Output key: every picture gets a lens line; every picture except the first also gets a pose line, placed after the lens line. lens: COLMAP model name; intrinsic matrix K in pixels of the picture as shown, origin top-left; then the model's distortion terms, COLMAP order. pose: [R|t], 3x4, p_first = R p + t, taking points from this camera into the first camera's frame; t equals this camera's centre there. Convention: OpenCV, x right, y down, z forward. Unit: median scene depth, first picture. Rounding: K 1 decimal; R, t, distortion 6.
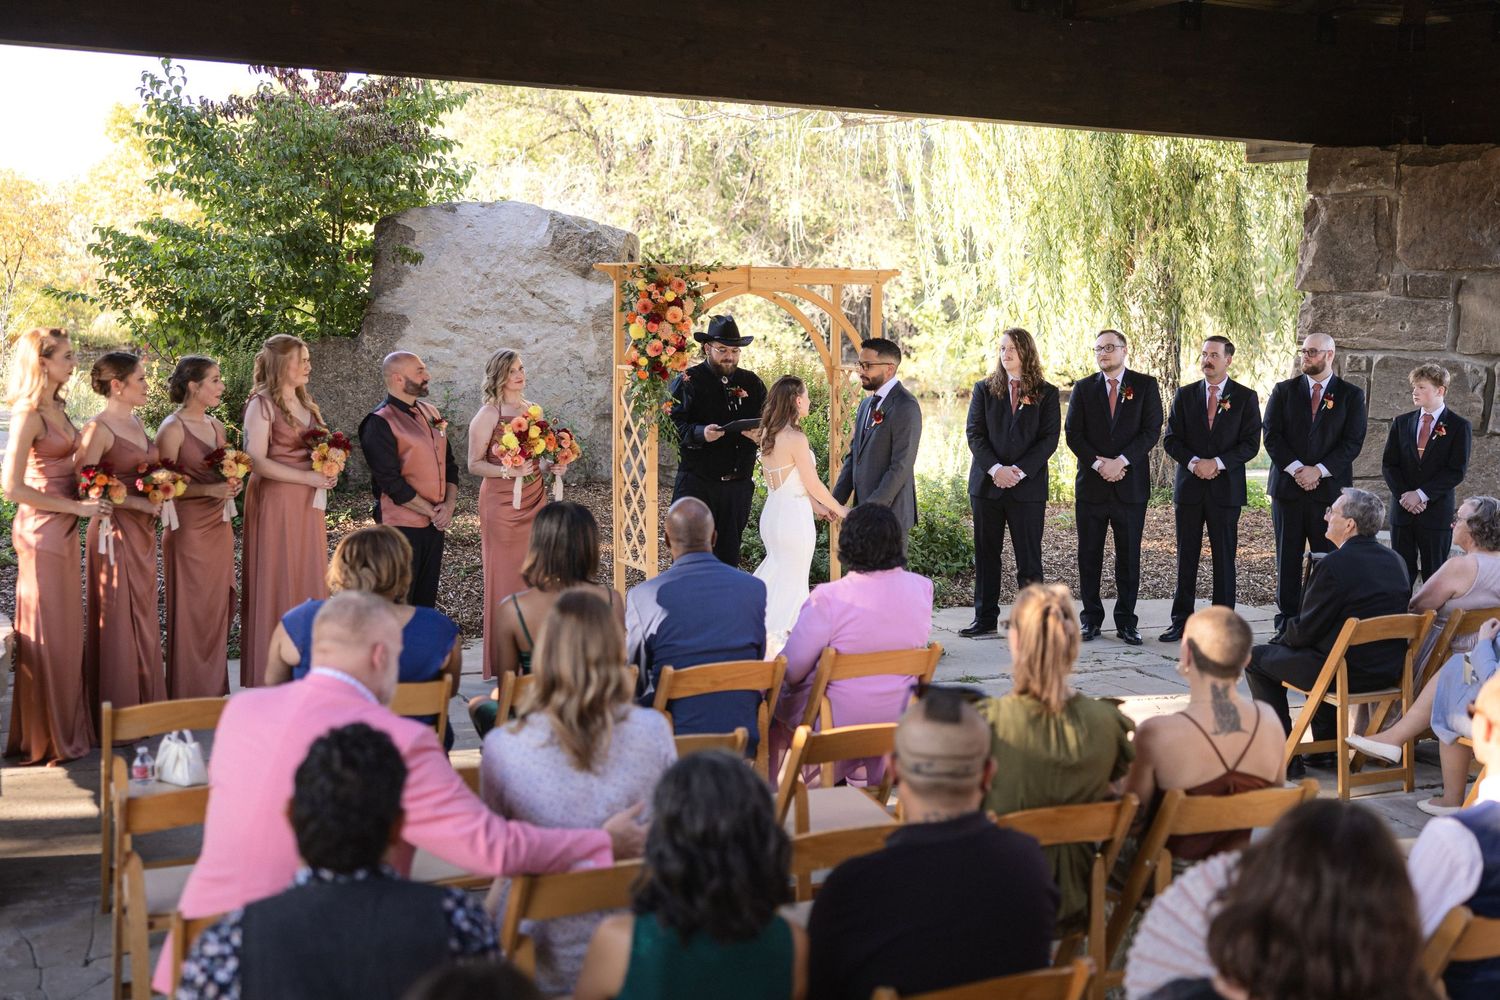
lens RADIAL K [[1812.5, 0, 773.2], [0, 1812.5, 497.5], [0, 0, 1]] dist [-0.008560, 0.015415]
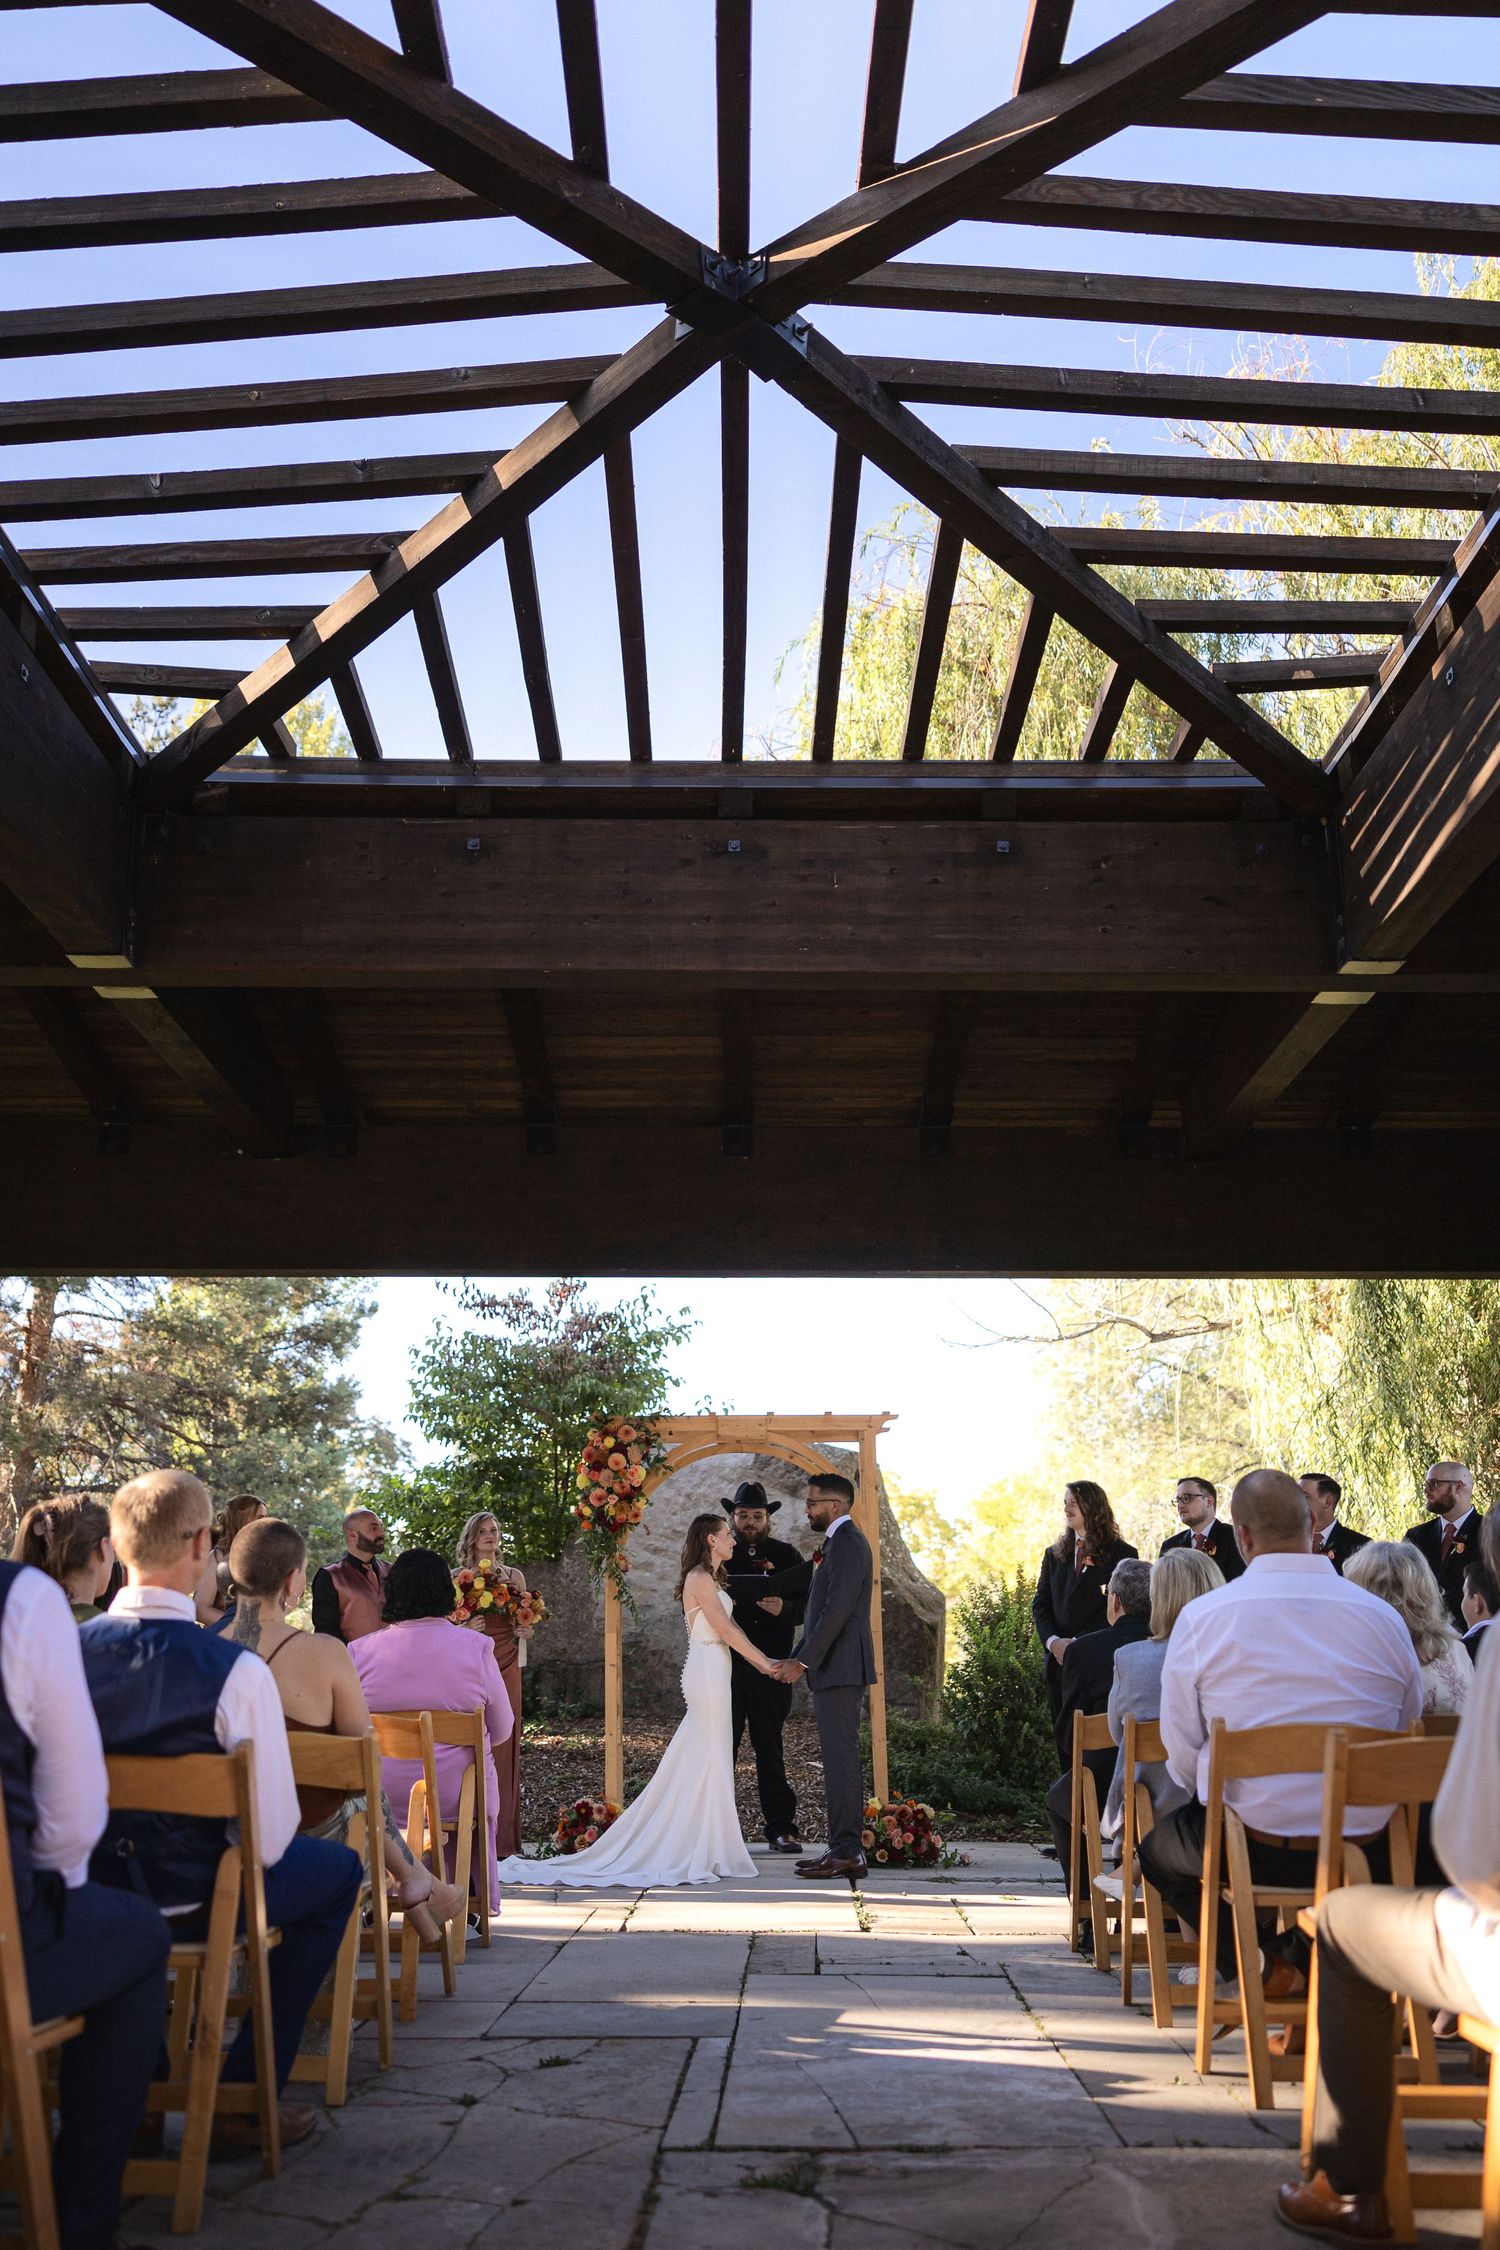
lens RADIAL K [[1856.8, 0, 718.3], [0, 1856.8, 1156.2], [0, 0, 1]] dist [0.007333, -0.001757]
pose [[0.889797, -0.145617, -0.432502, 0.336516], [-0.031013, 0.926241, -0.375654, 0.090401], [0.455302, 0.347669, 0.819650, 0.108864]]
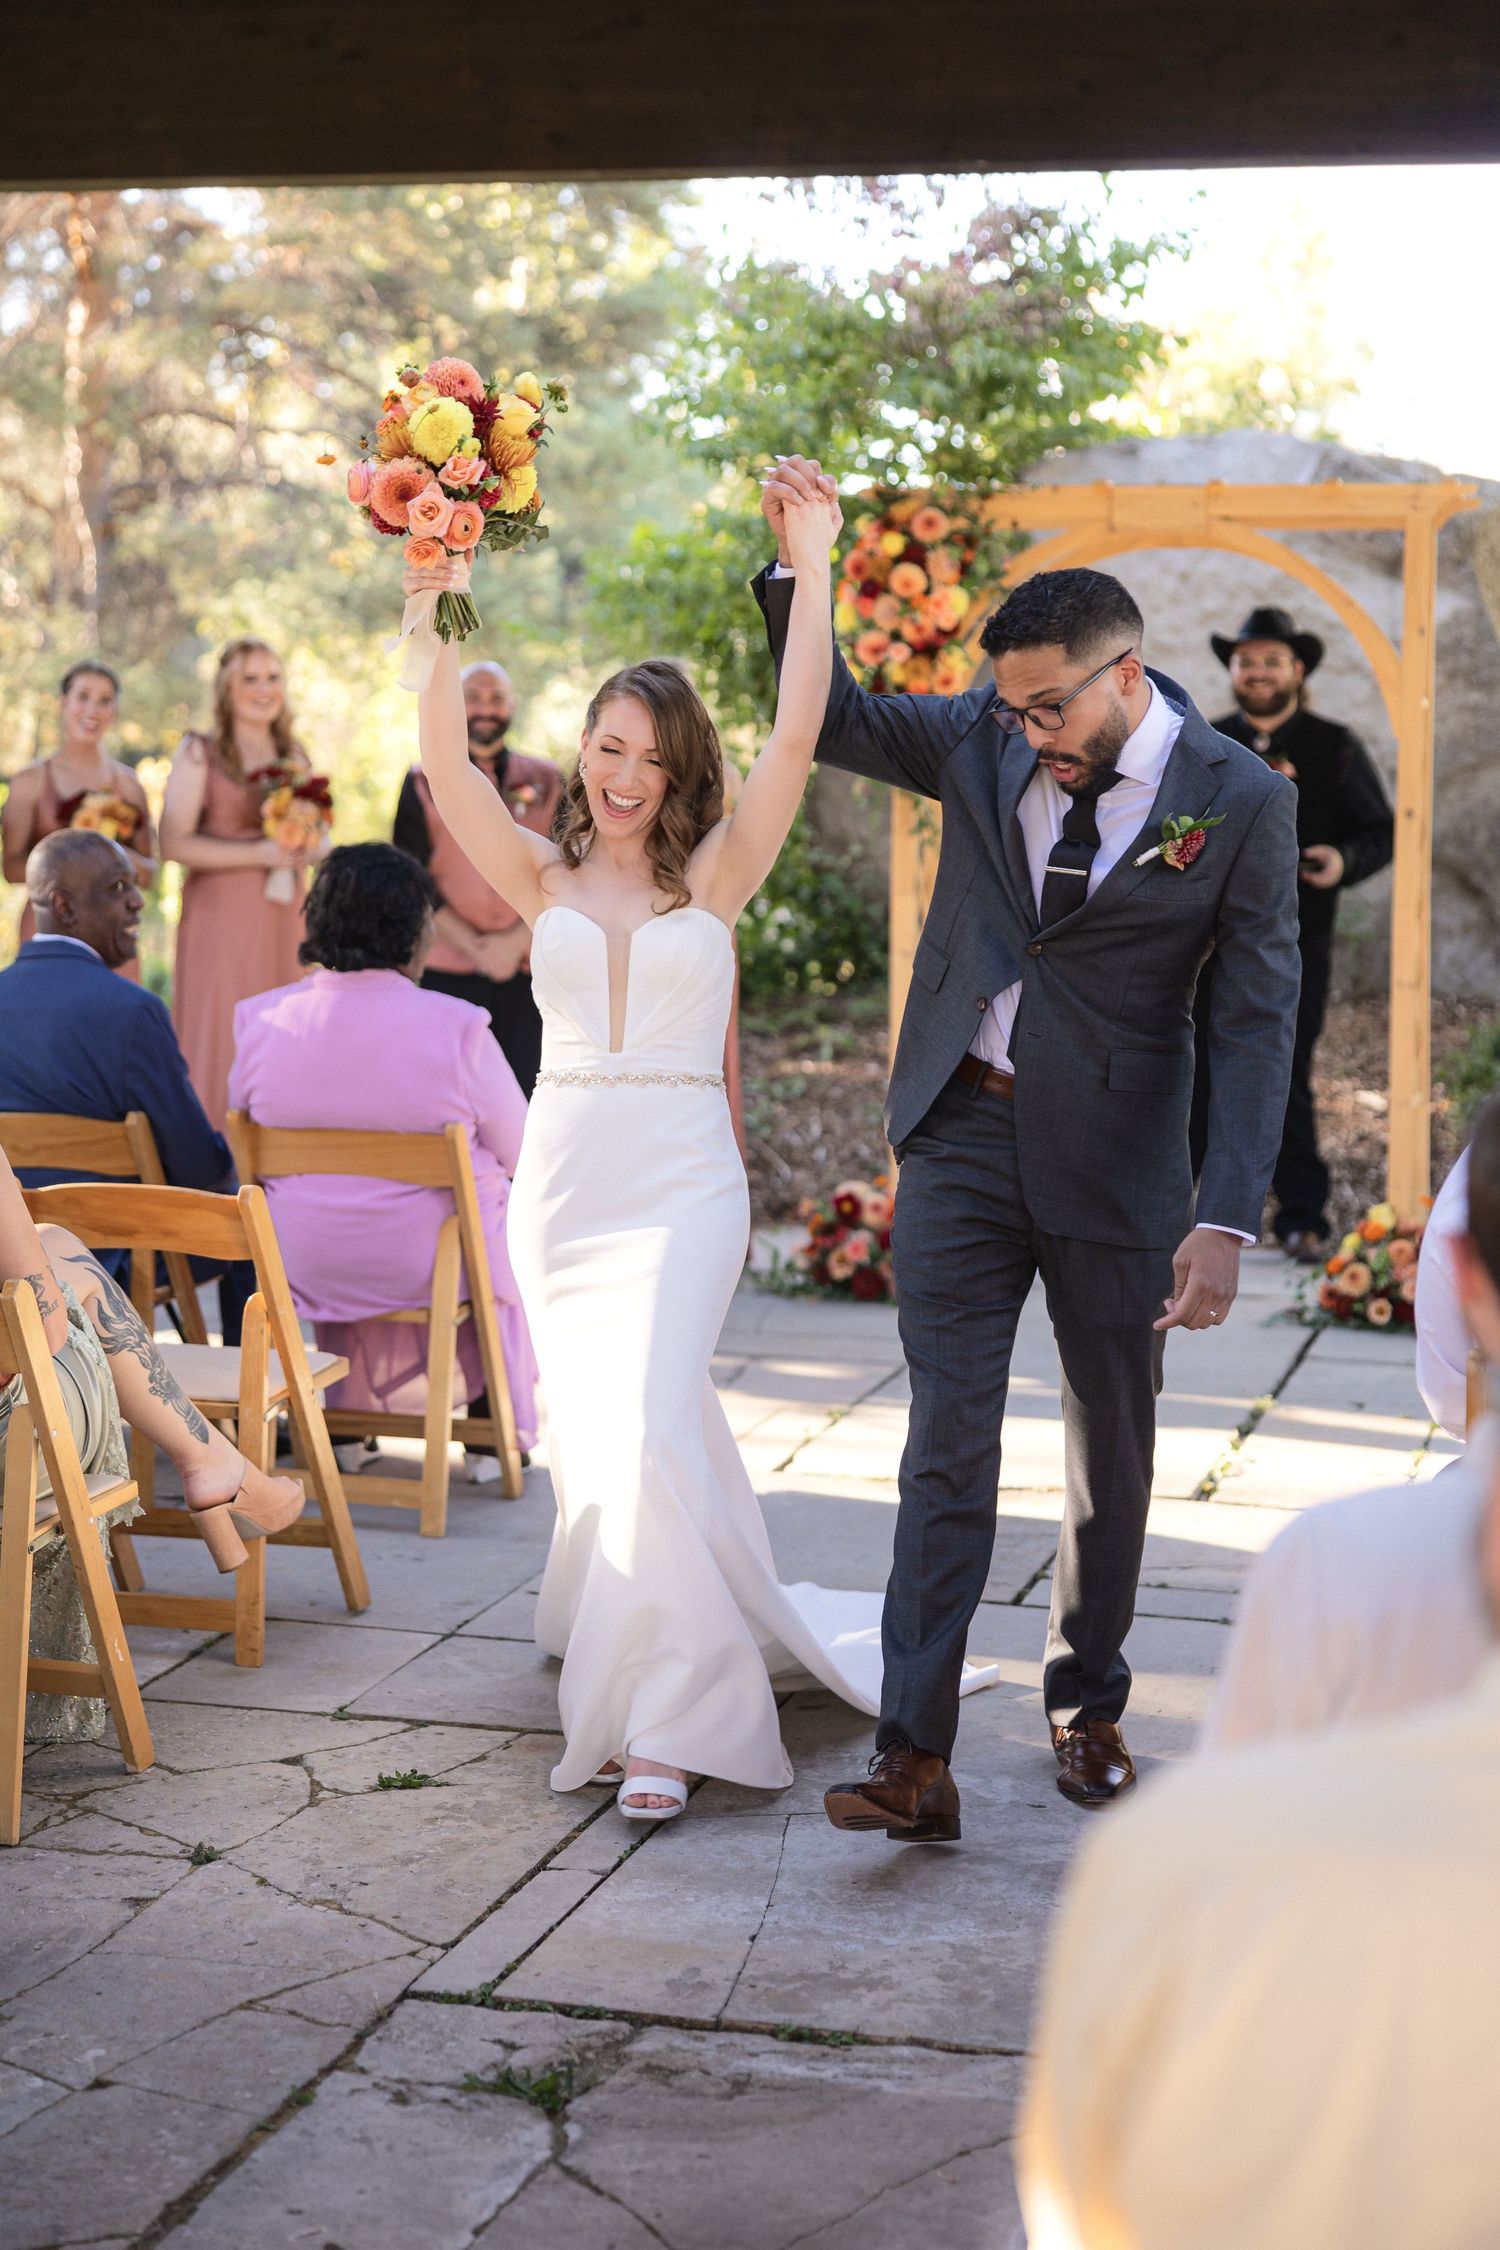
lens RADIAL K [[3622.3, 0, 717.2], [0, 3622.3, 1128.3], [0, 0, 1]] dist [0.002168, 0.070348]
pose [[0.761423, 0.057114, -0.645735, 0.424263], [-0.070610, 0.997492, 0.004965, 0.037962], [0.644398, 0.041815, 0.763546, 0.146449]]
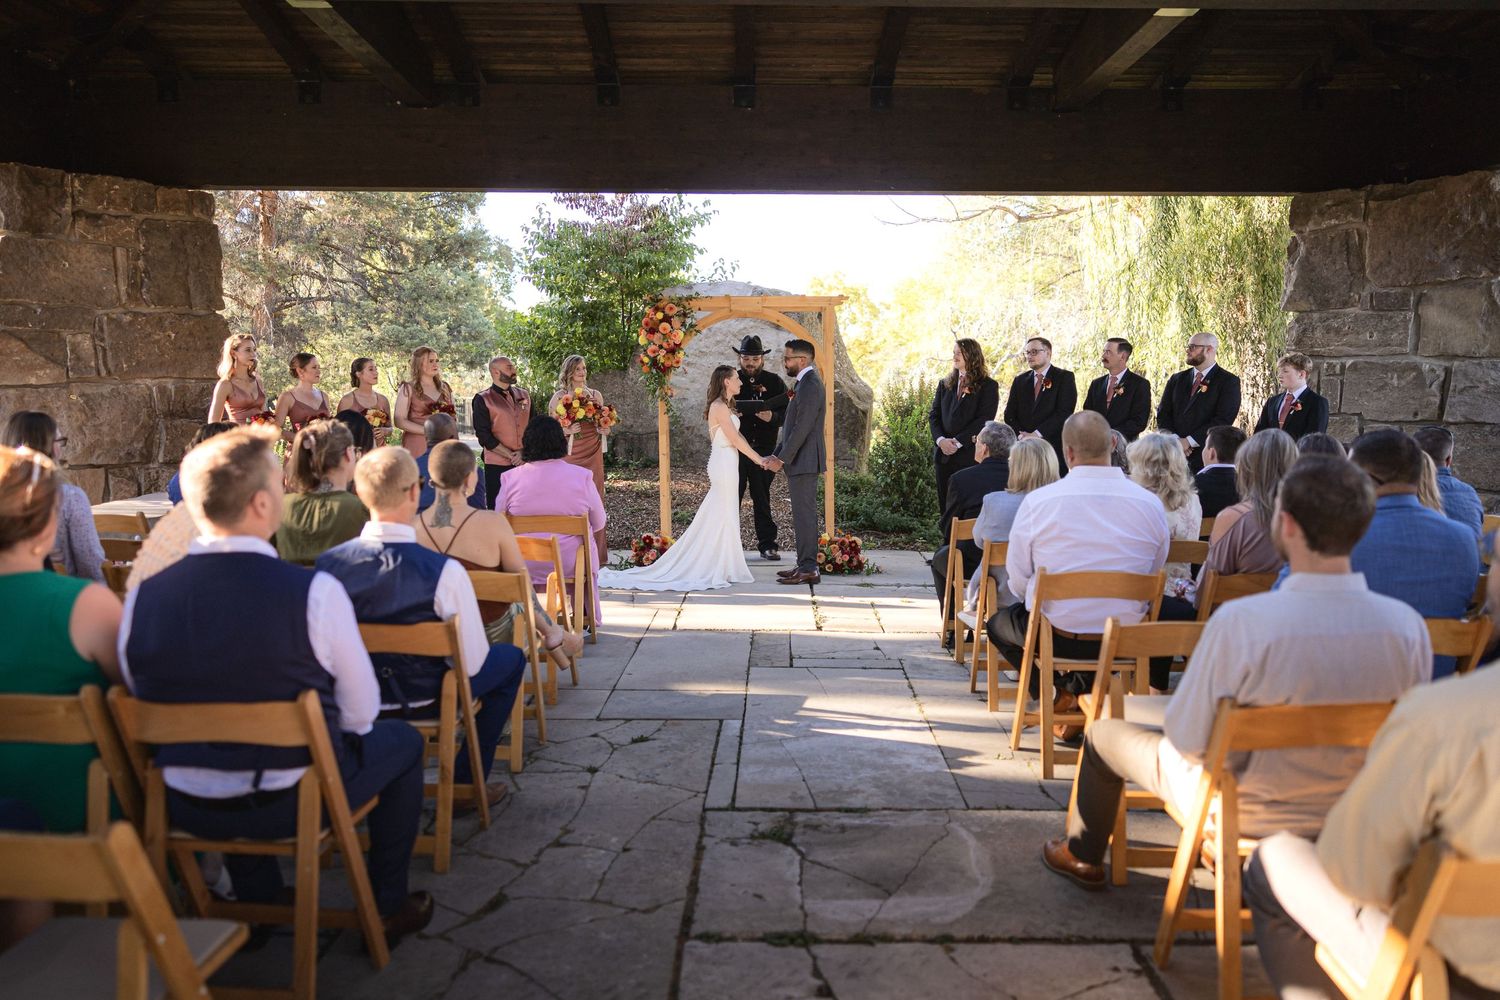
lens RADIAL K [[1218.4, 0, 734.5], [0, 1218.4, 492.3], [0, 0, 1]] dist [0.005491, 0.002012]
pose [[0.893551, 0.015949, -0.448678, 0.336906], [-0.033187, 0.998981, -0.030582, 0.047745], [0.447733, 0.042217, 0.893170, 0.096849]]
